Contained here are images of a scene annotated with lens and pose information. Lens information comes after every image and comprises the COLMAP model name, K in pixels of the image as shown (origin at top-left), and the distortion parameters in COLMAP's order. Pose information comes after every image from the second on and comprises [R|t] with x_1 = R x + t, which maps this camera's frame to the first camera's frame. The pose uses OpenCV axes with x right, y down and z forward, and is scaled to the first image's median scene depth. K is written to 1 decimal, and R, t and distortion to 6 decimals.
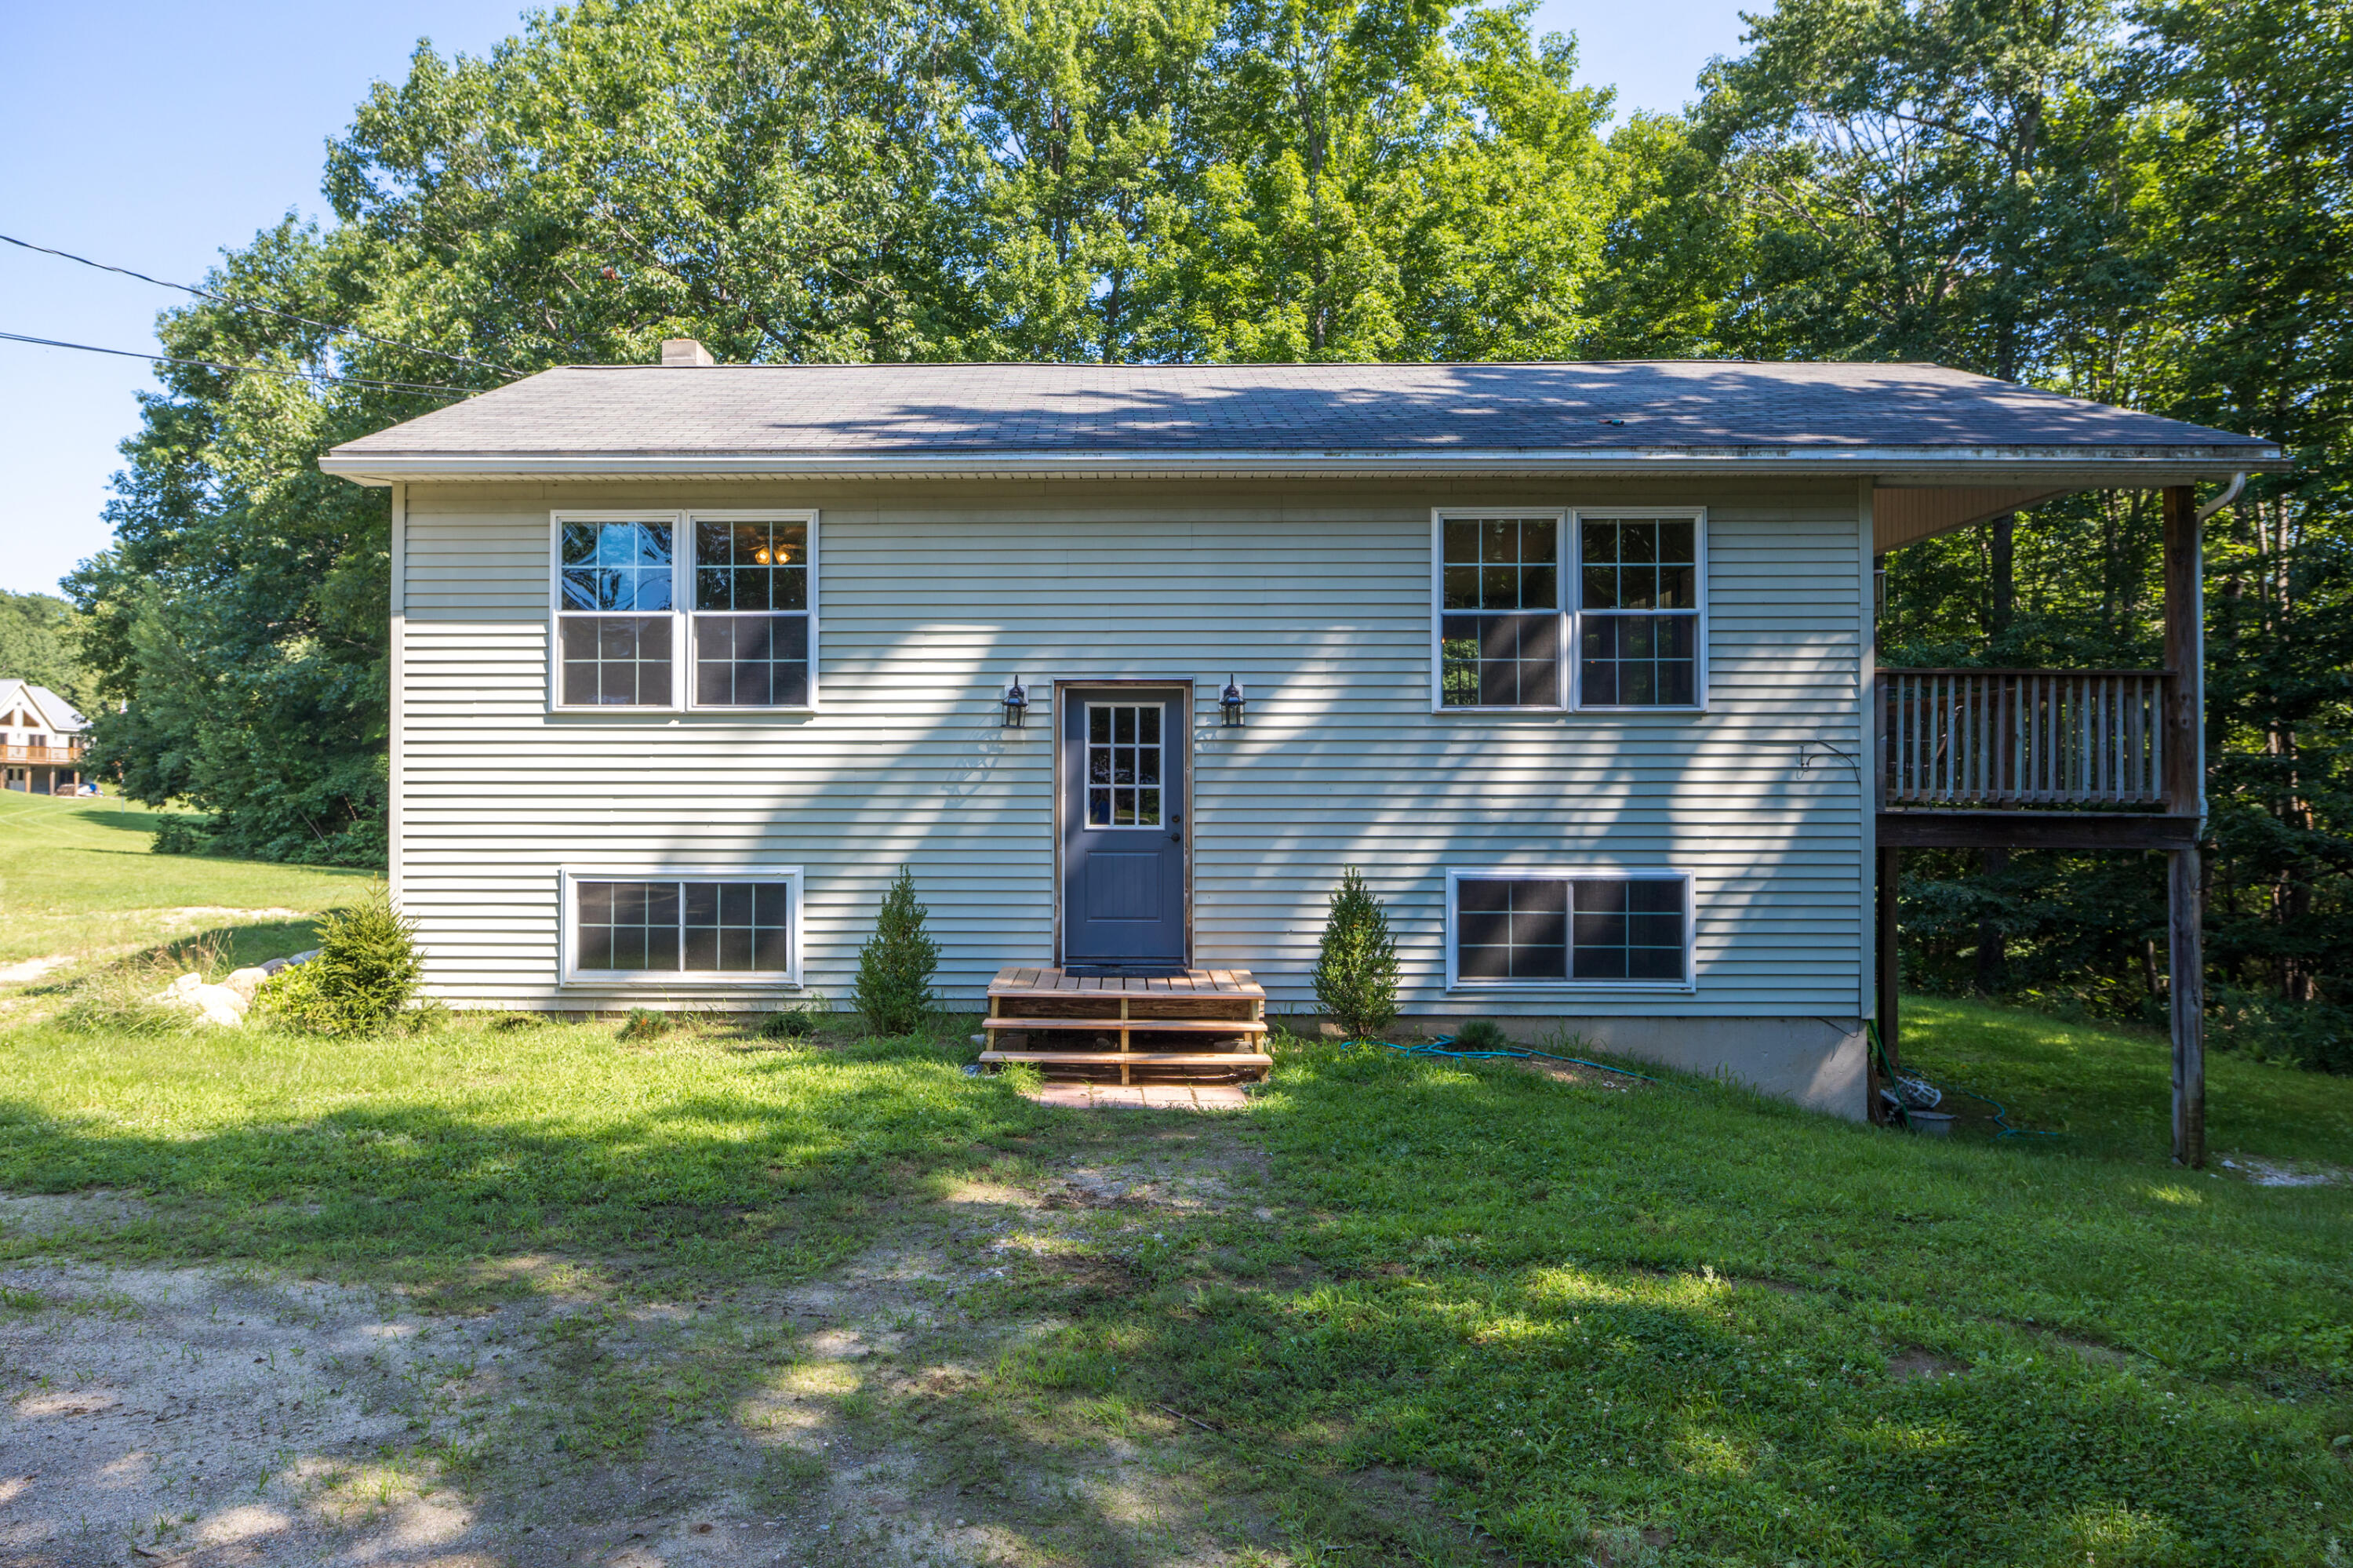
lens RADIAL K [[1543.7, 0, 1176.5], [0, 1543.7, 784.0], [0, 0, 1]] dist [0.000167, 0.000673]
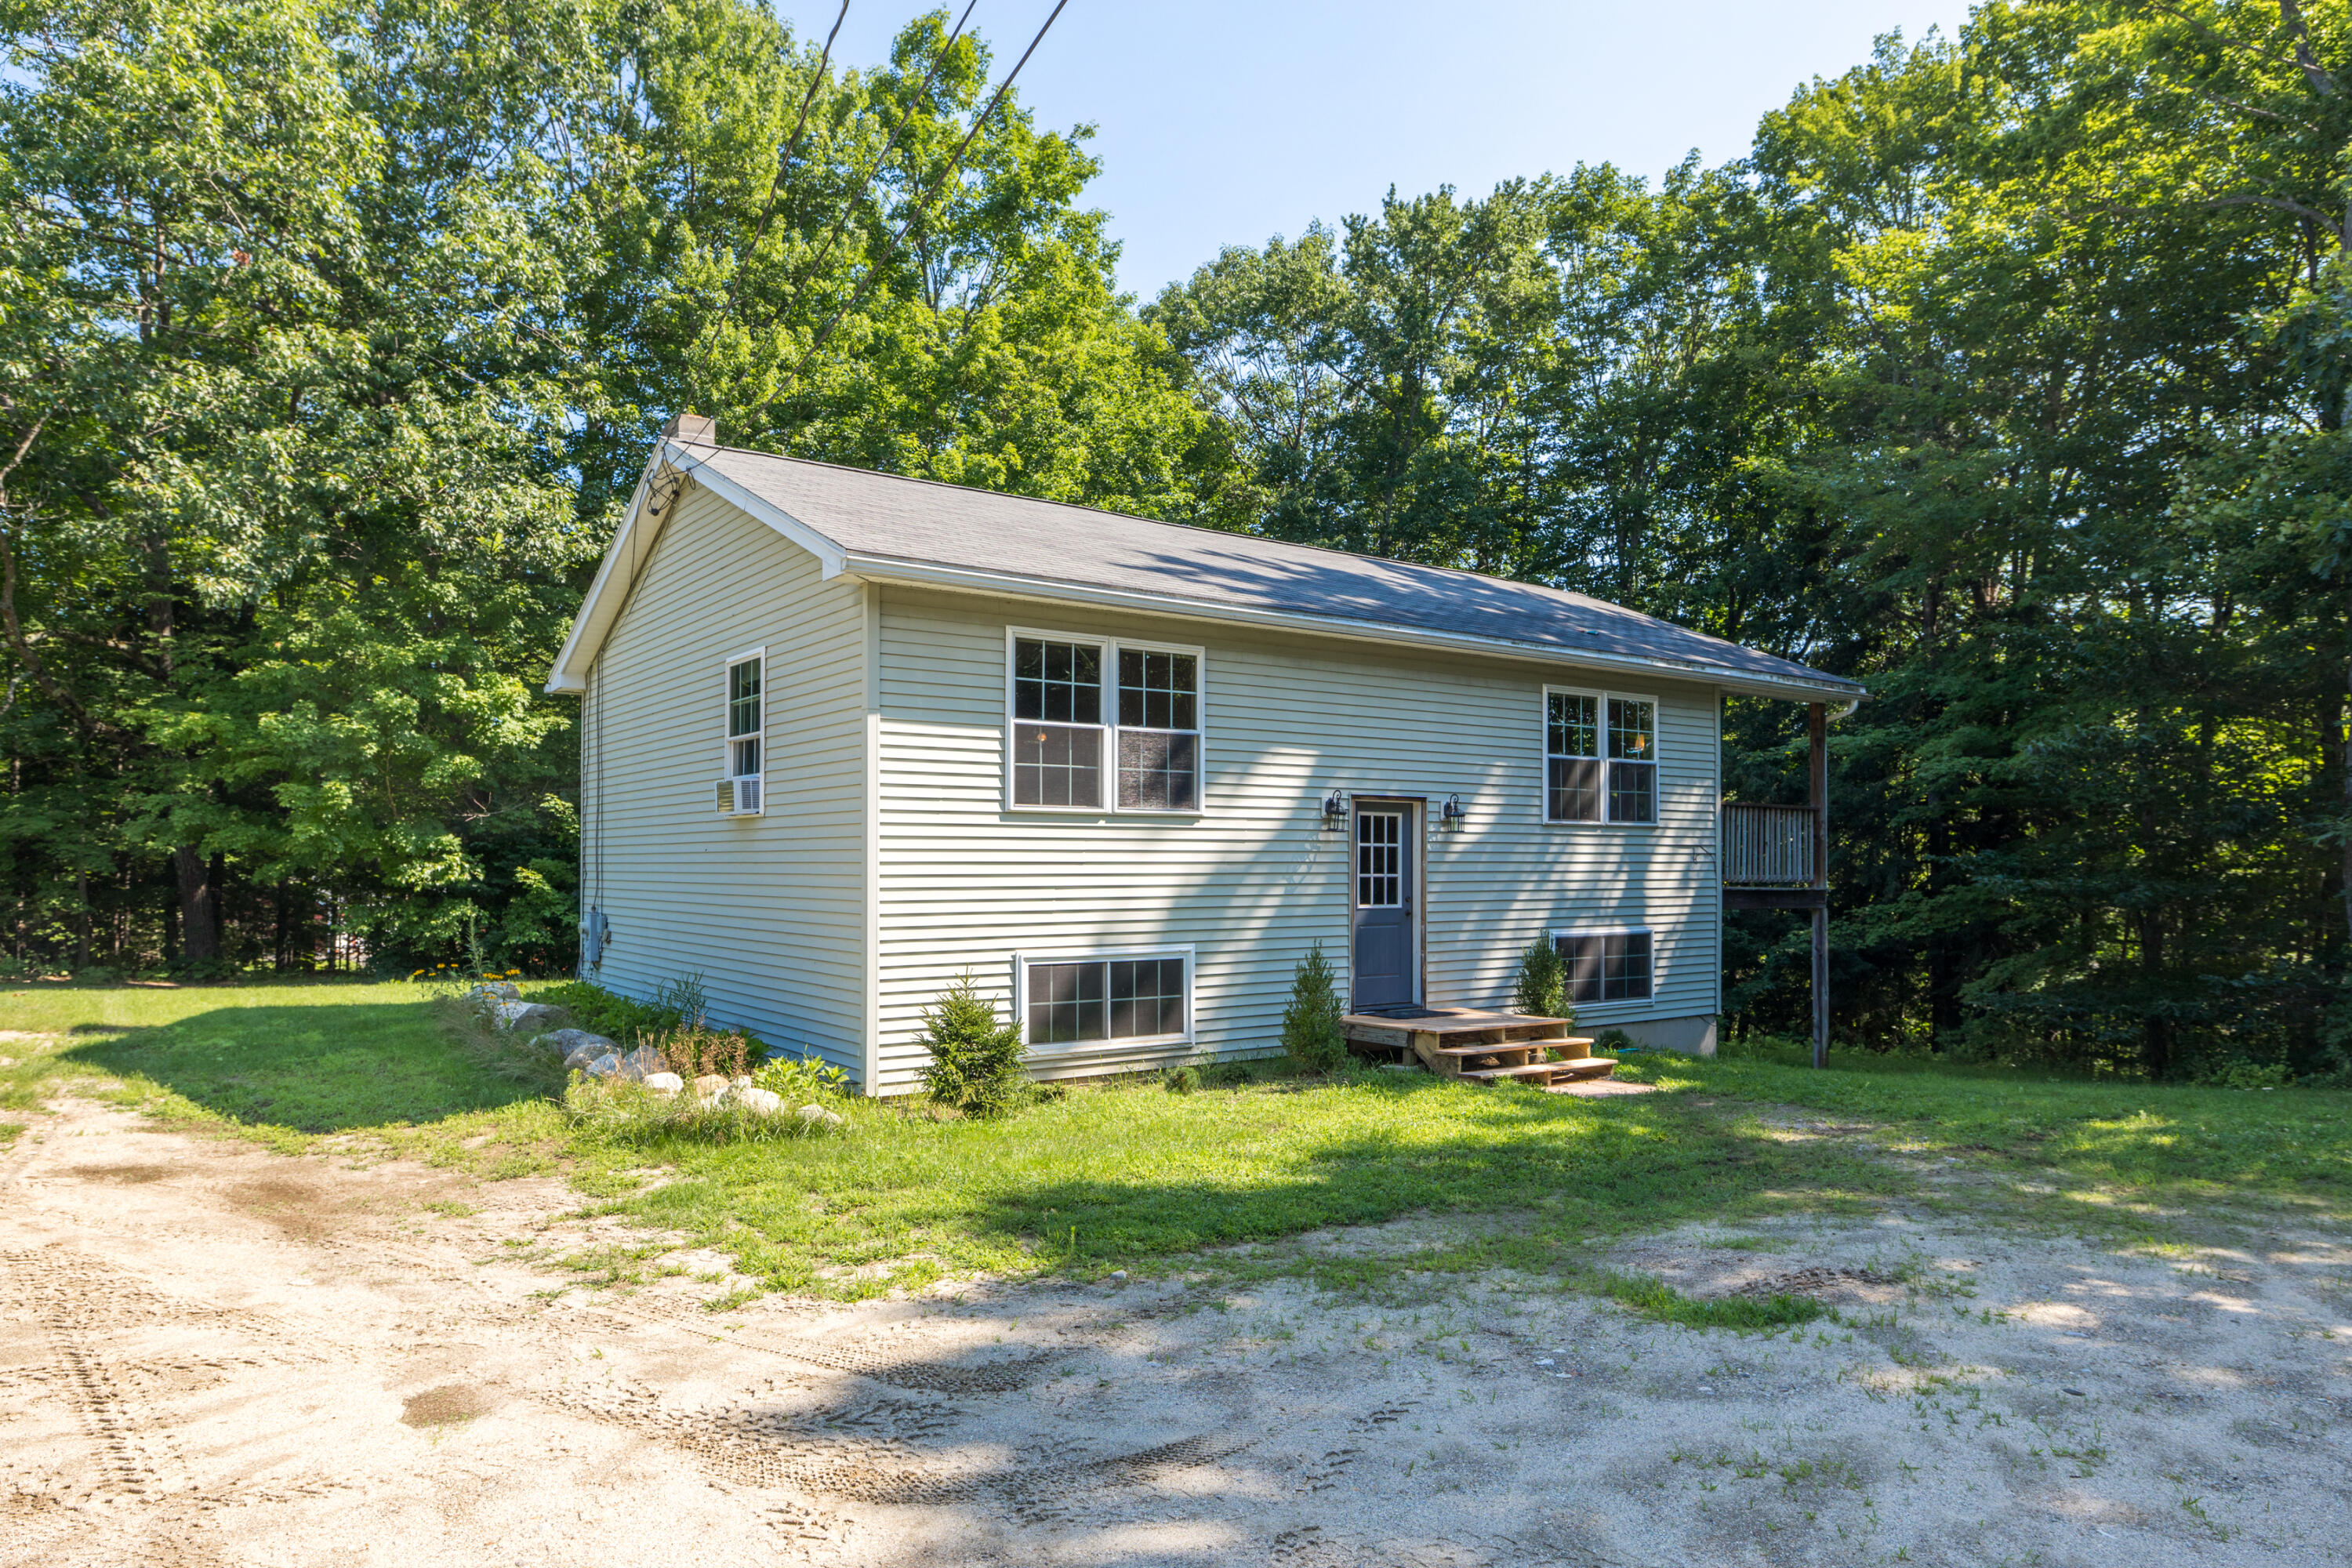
lens RADIAL K [[1462.8, 0, 1175.0], [0, 1462.8, 865.3], [0, 0, 1]] dist [-0.006559, -0.002389]
pose [[0.796484, -0.001919, 0.604657, -0.940568], [-0.001507, 0.999986, 0.005158, -0.013711], [-0.604658, -0.005020, 0.796469, 0.106331]]
